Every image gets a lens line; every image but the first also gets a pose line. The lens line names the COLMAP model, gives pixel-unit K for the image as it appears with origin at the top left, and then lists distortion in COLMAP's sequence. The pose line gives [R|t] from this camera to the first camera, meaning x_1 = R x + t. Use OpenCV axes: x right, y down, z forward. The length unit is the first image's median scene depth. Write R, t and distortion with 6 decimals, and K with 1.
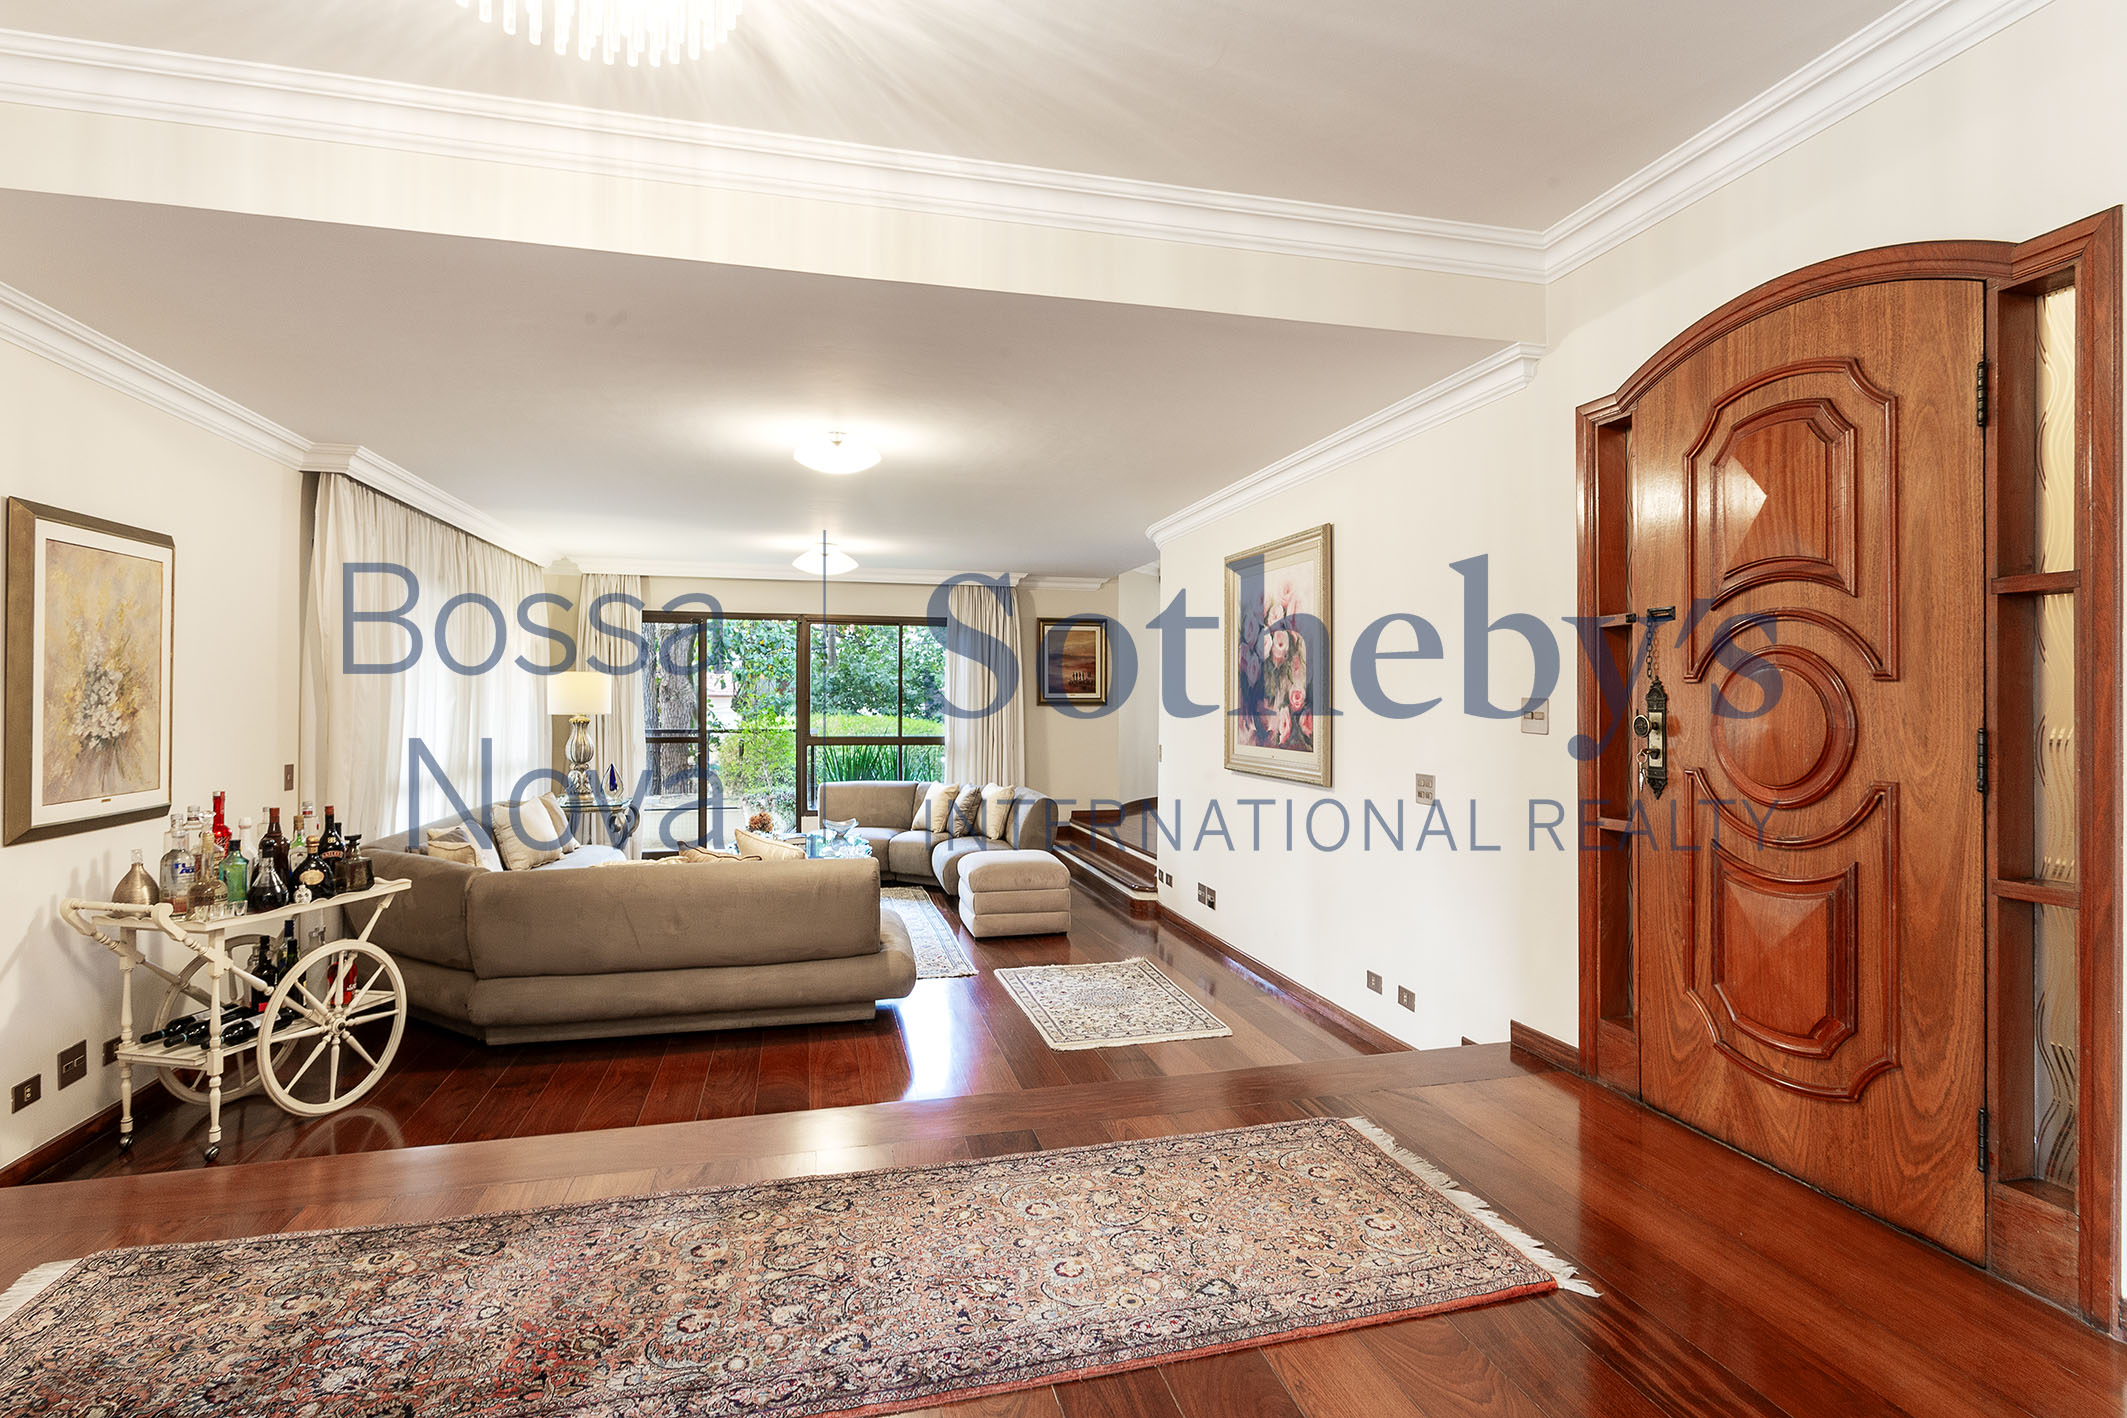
lens RADIAL K [[1053.4, 0, 1075.5], [0, 1053.4, 690.6], [0, 0, 1]] dist [0.000135, 0.001348]
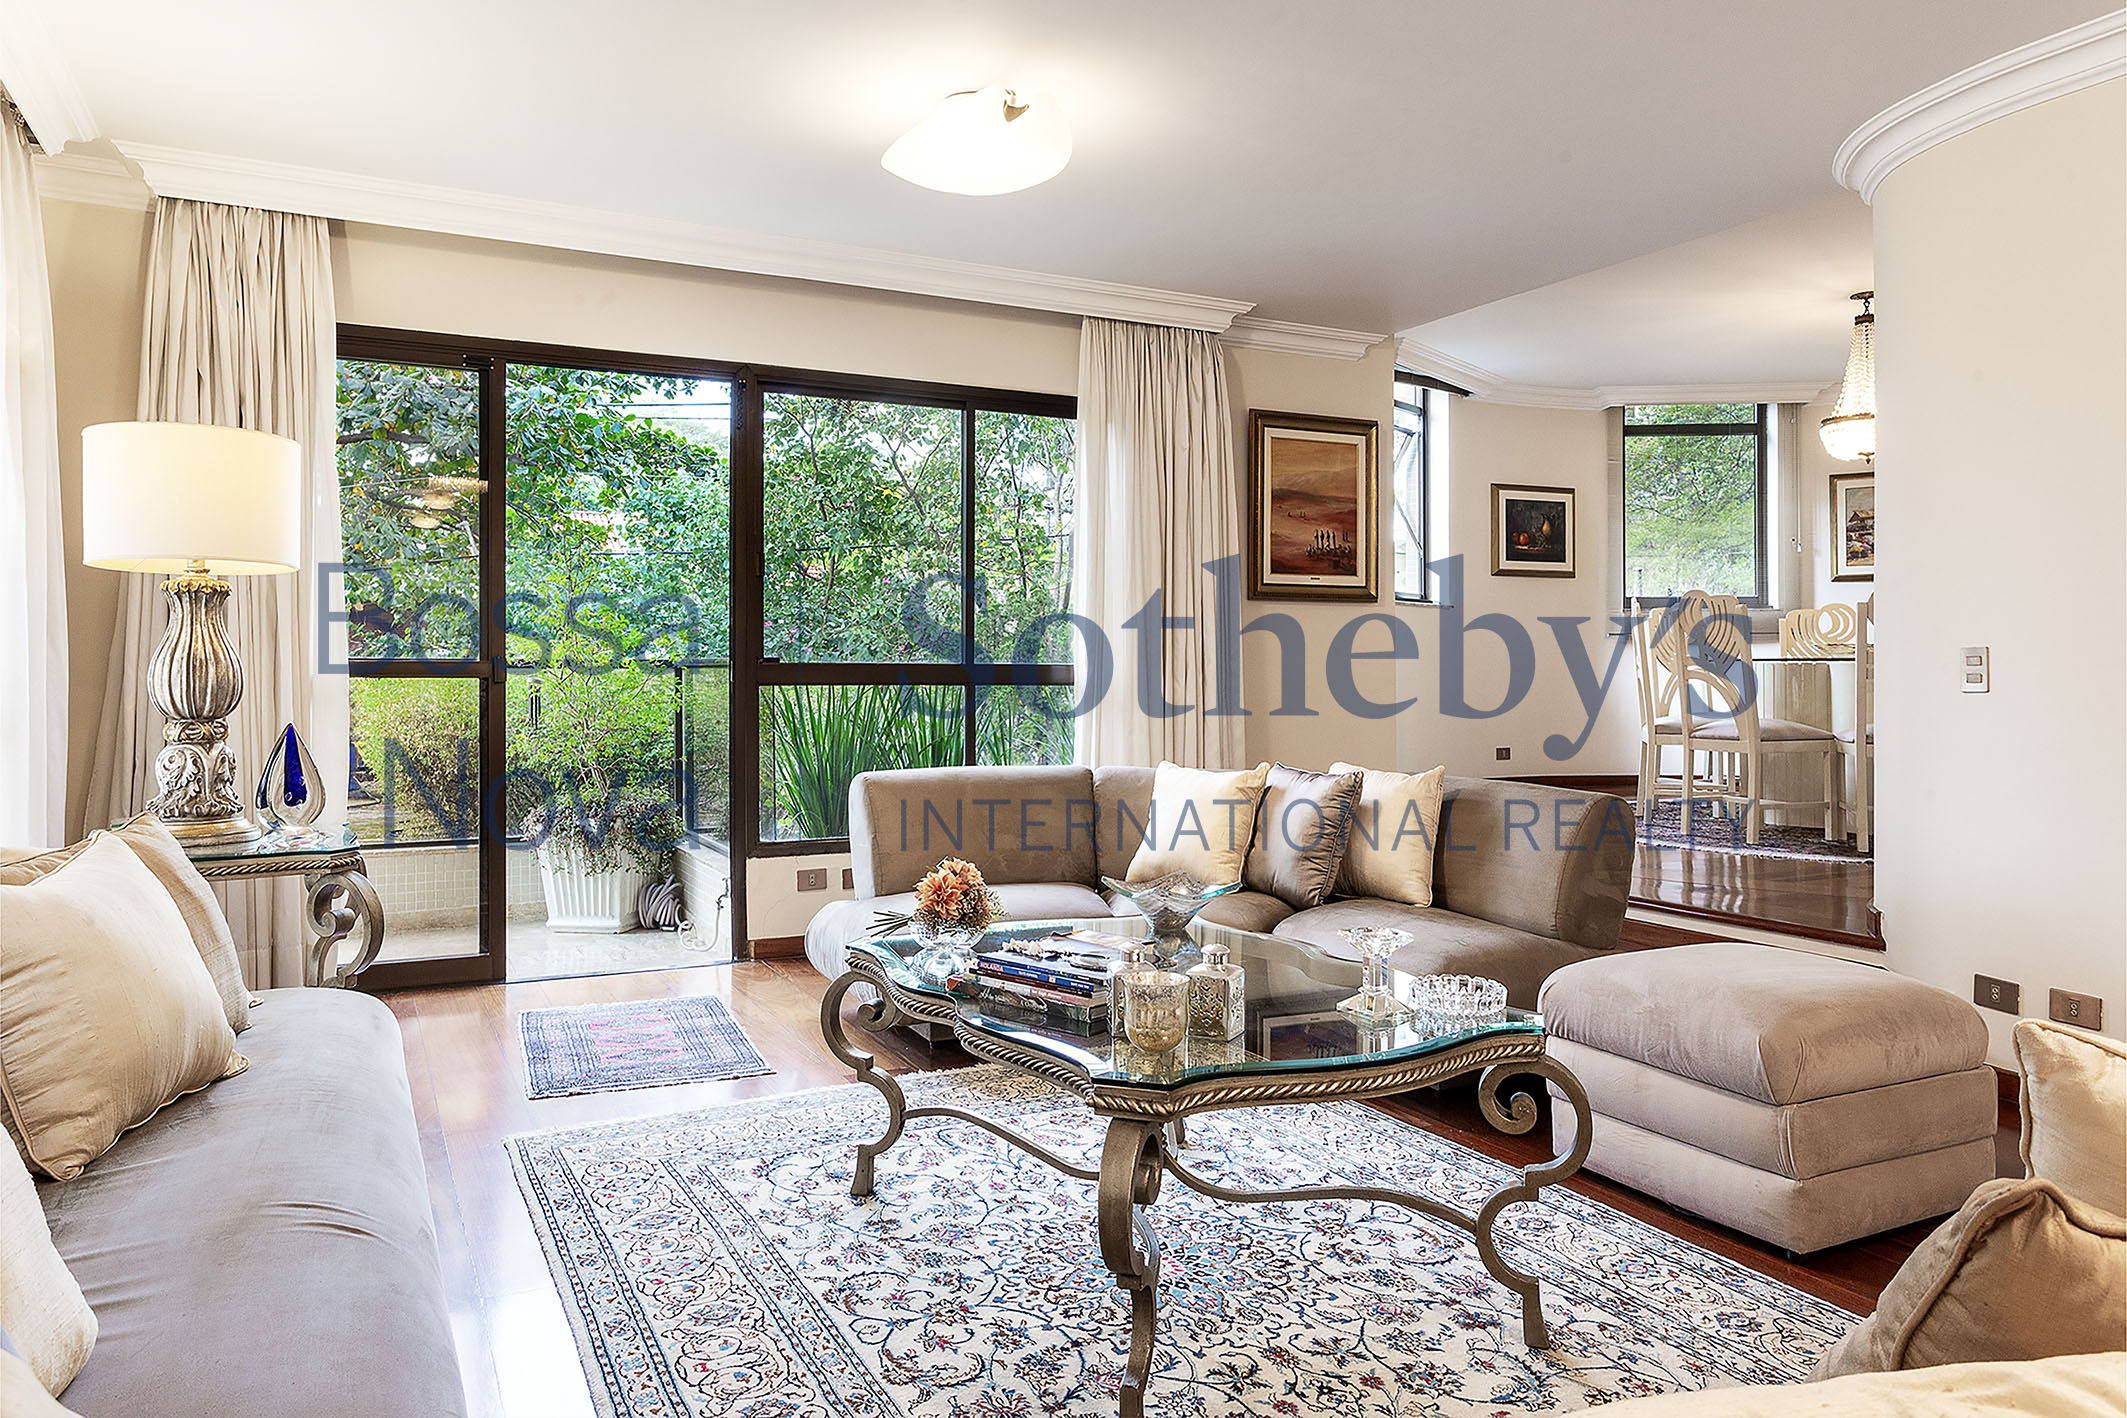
lens RADIAL K [[1428.7, 0, 1060.0], [0, 1428.7, 667.0], [0, 0, 1]] dist [-0.002964, 0.001755]
pose [[0.970550, 0.004479, 0.240857, -0.316190], [-0.005801, 0.999972, 0.004781, 0.048729], [-0.240829, -0.006038, 0.970549, 0.504594]]
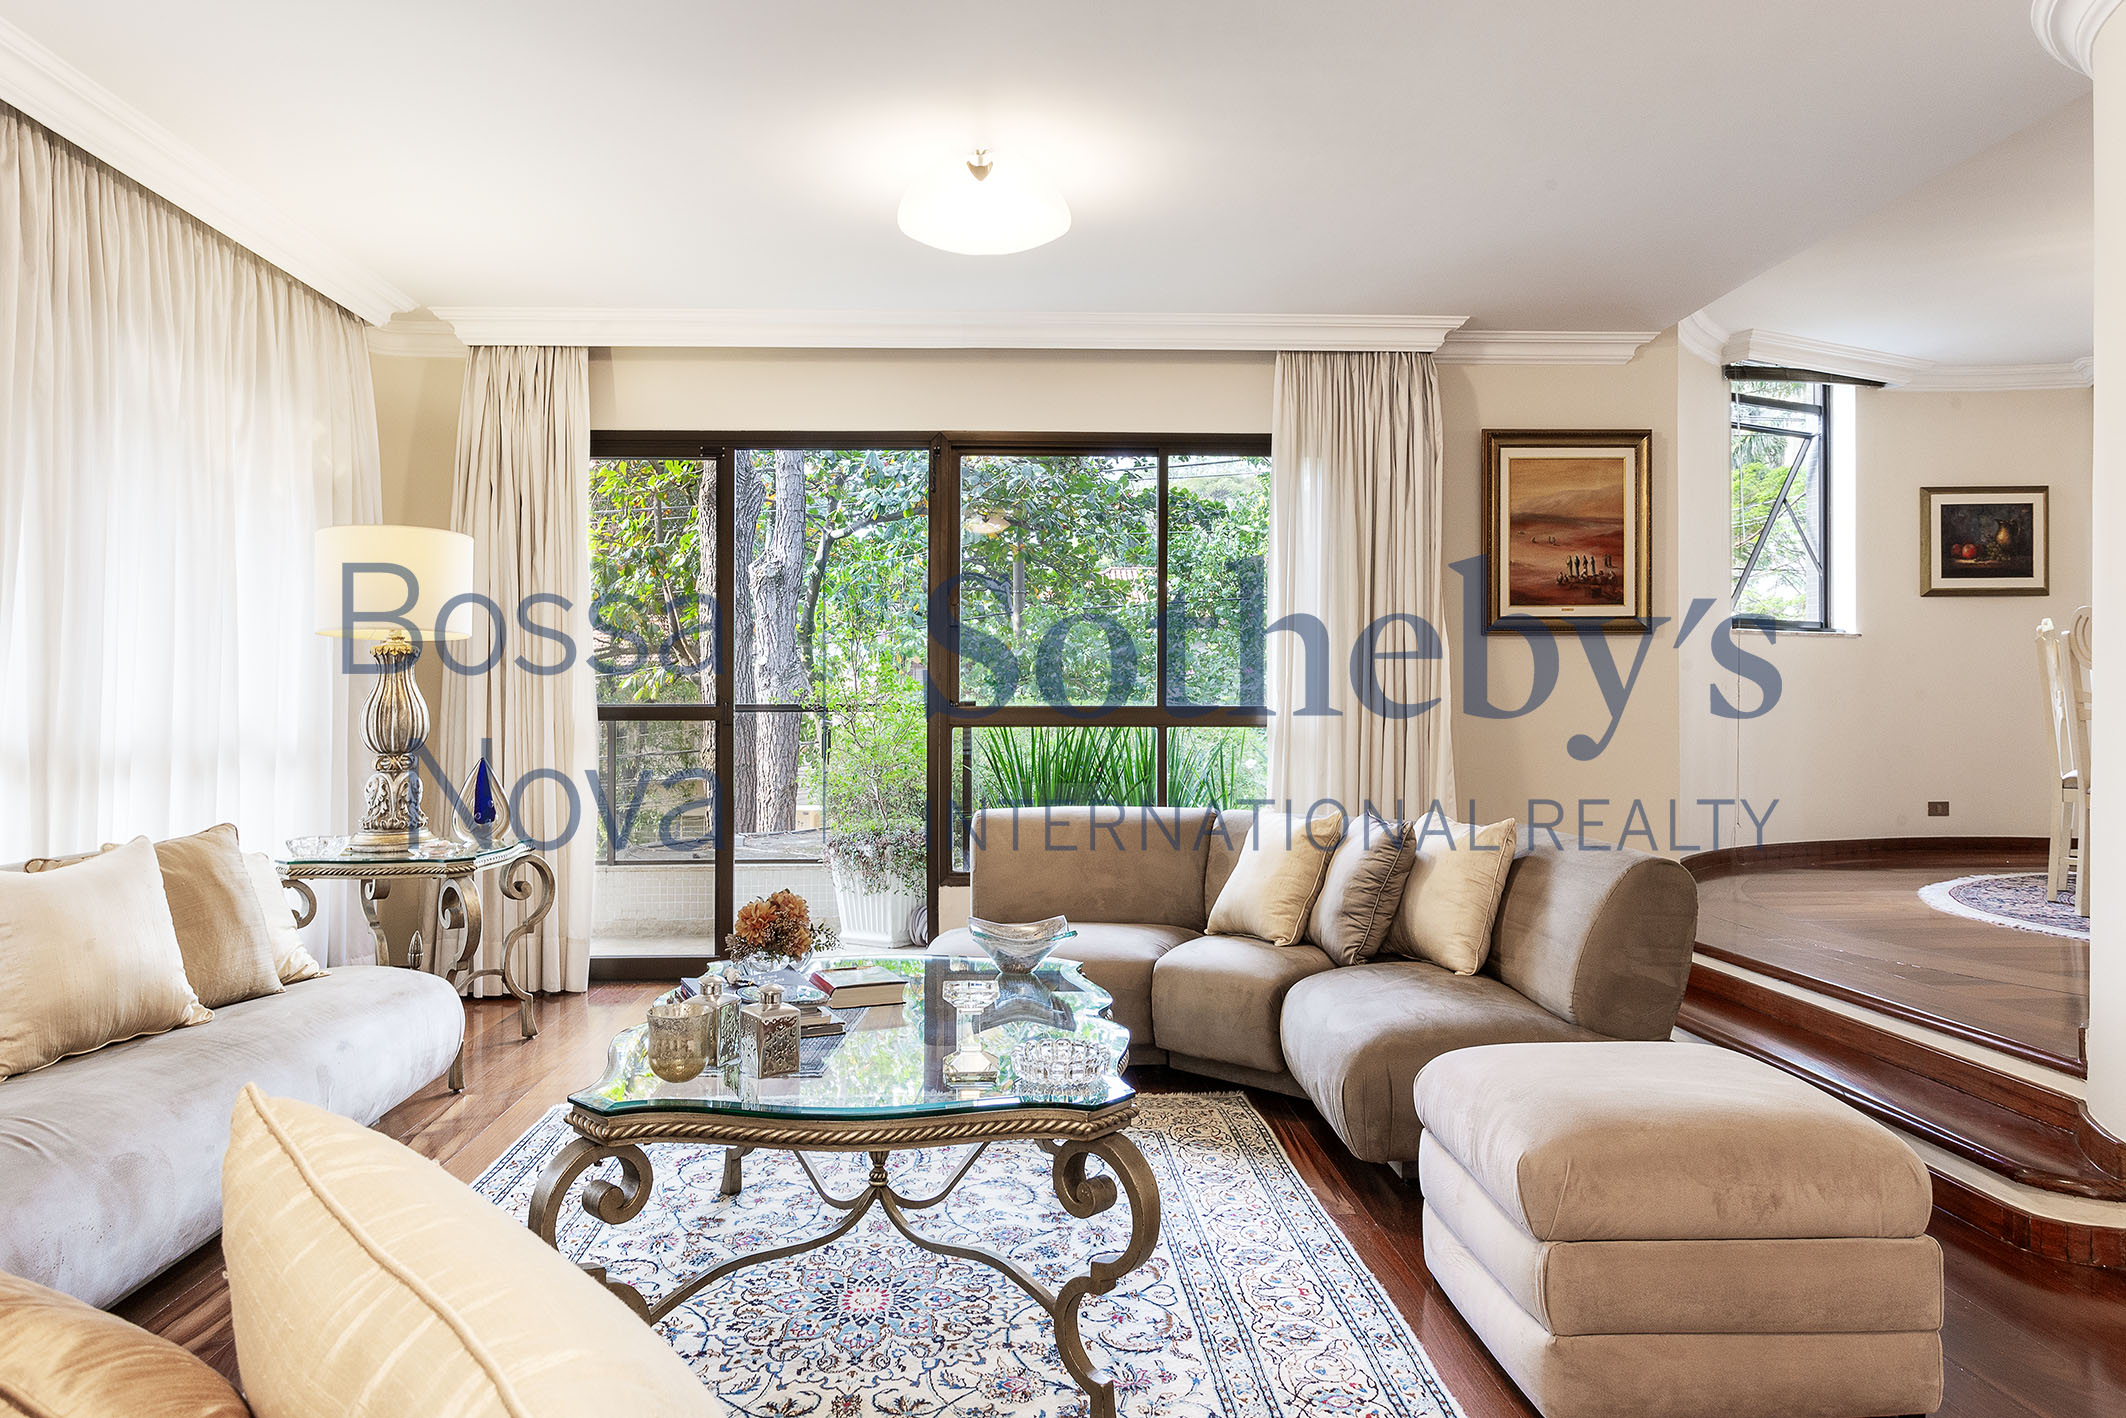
lens RADIAL K [[1373.9, 0, 1063.0], [0, 1373.9, 709.0], [0, 0, 1]] dist [-0.005028, 0.001787]
pose [[0.981567, -0.001101, -0.191115, -0.115073], [0.002153, 0.999984, 0.005293, 0.048523], [0.191106, -0.005607, 0.981553, 0.512406]]
